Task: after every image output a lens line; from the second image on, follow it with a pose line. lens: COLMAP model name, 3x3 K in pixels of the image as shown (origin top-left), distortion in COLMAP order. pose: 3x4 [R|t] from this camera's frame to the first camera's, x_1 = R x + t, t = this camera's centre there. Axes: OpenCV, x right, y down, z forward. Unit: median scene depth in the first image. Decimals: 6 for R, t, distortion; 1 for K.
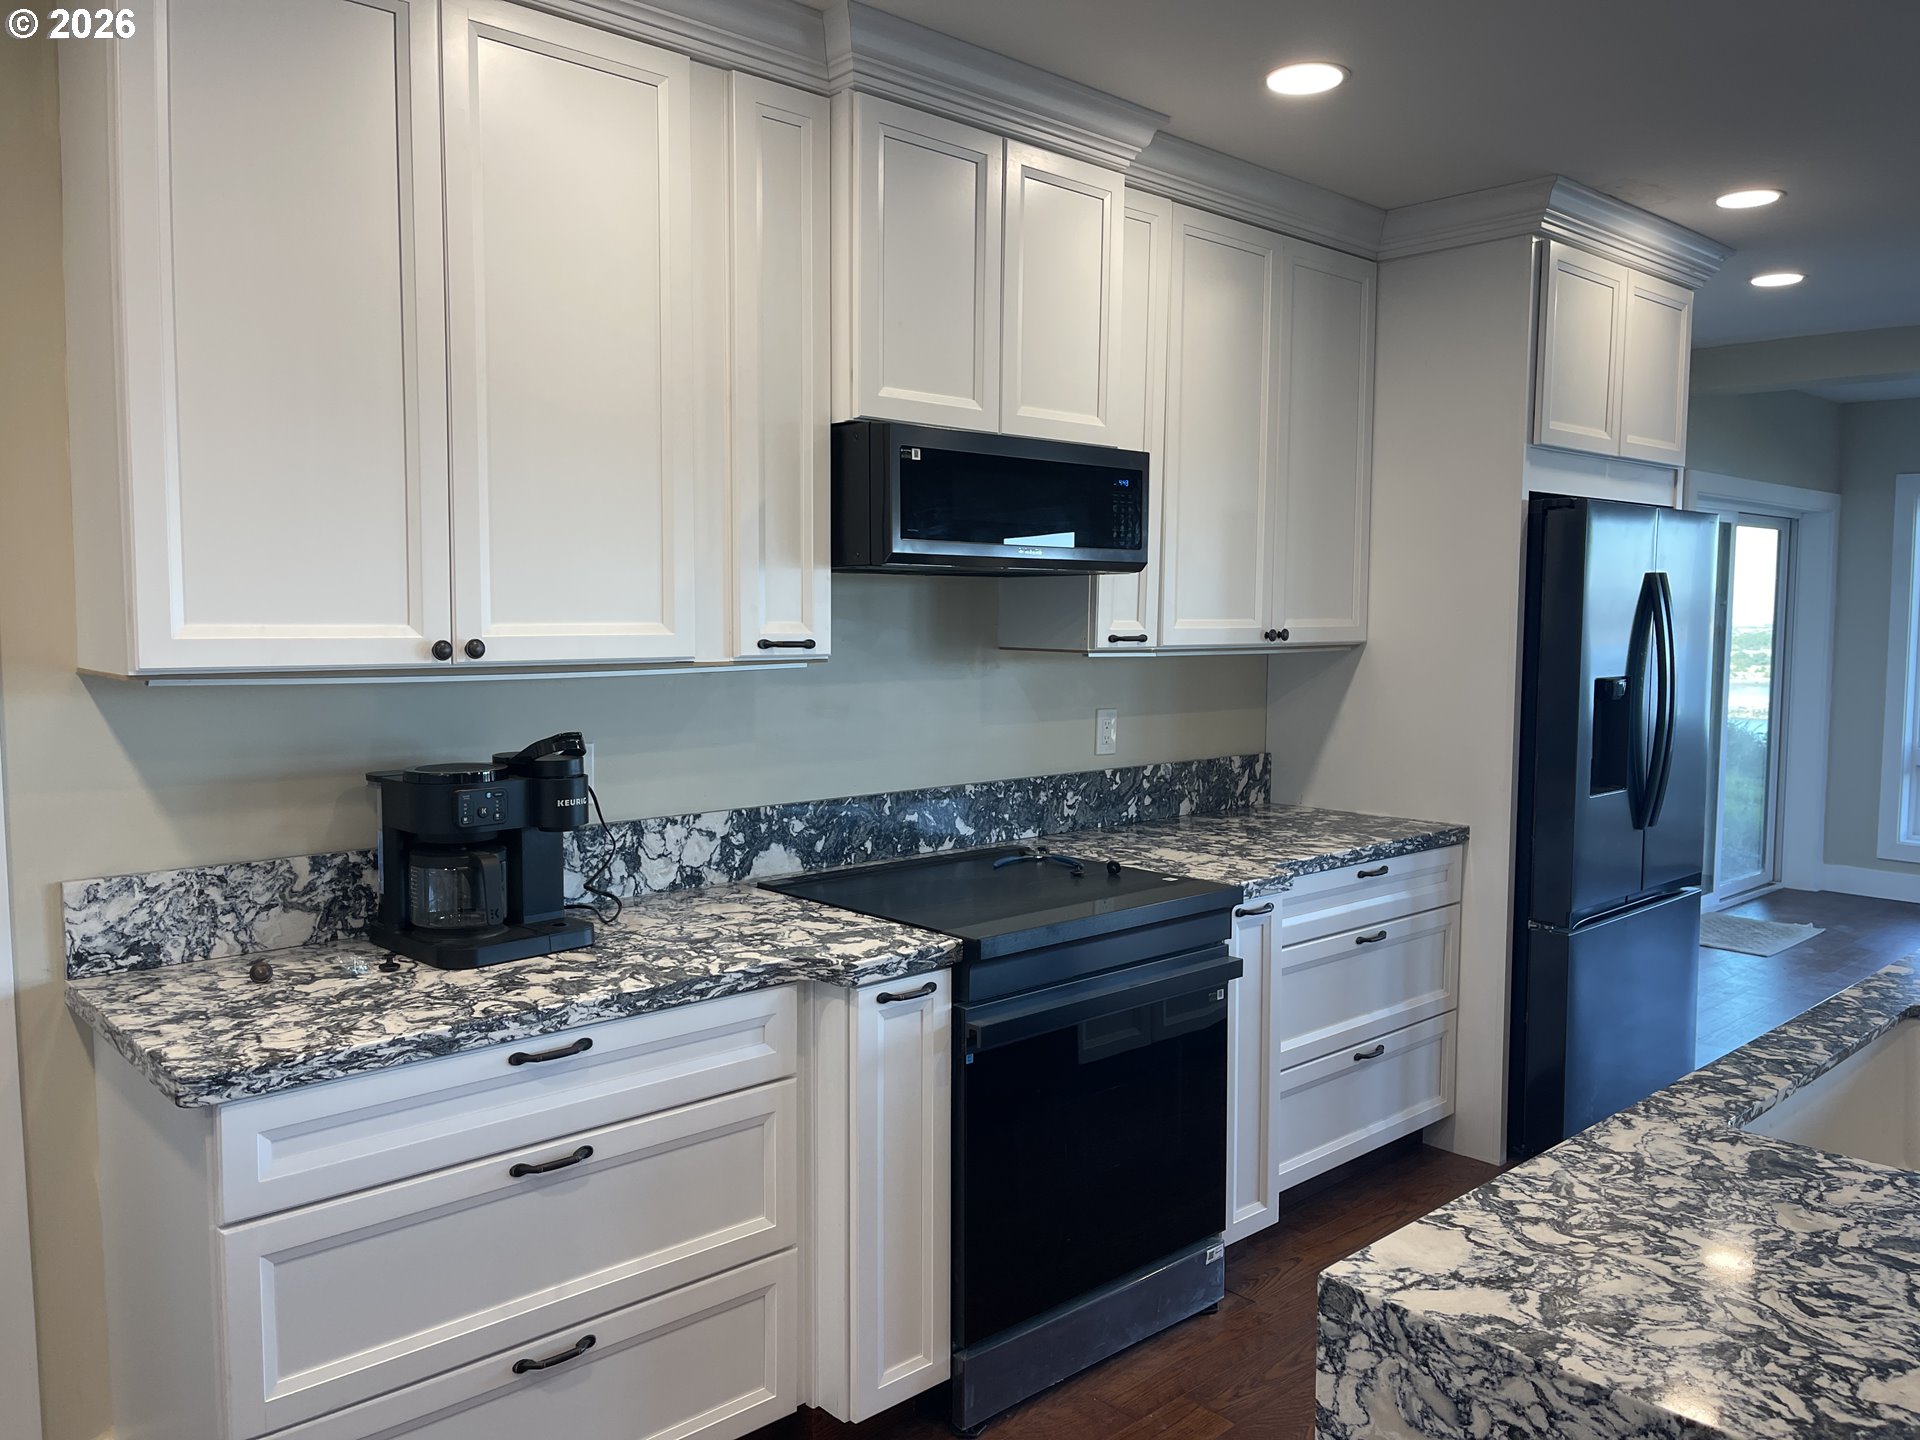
lens RADIAL K [[1442.8, 0, 963.1], [0, 1442.8, 698.4], [0, 0, 1]] dist [0.138166, -0.238457]
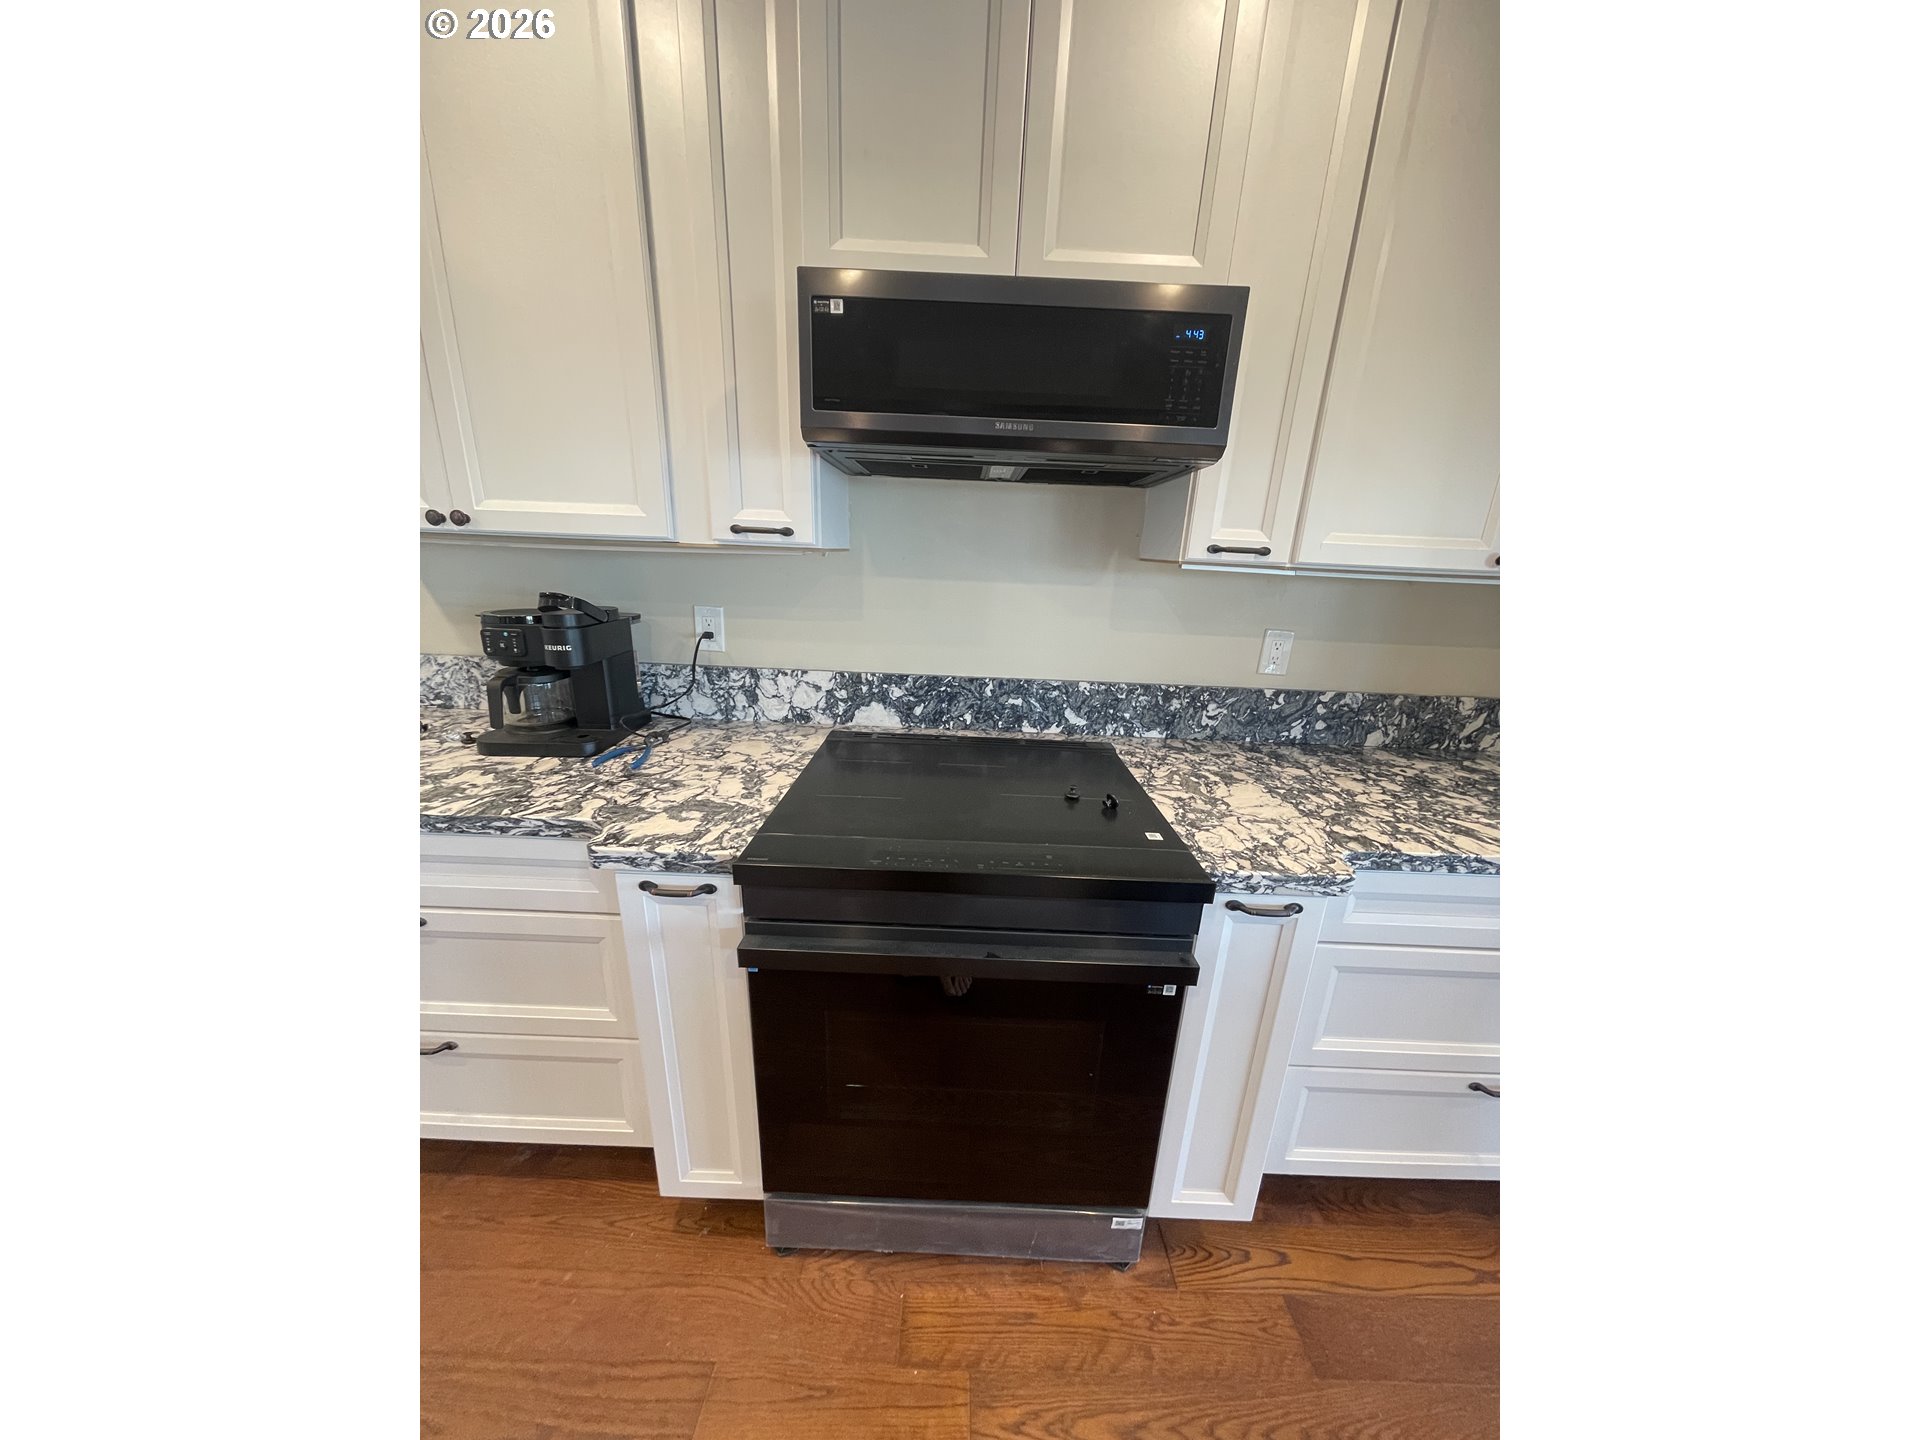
lens RADIAL K [[580.6, 0, 964.2], [0, 580.6, 708.0], [0, 0, 1]] dist [-0.004895, -0.000009]
pose [[0.731182, 0.202644, -0.651390, 0.266859], [-0.079001, 0.973590, 0.214199, -0.011542], [0.677593, -0.105158, 0.727880, 0.686393]]
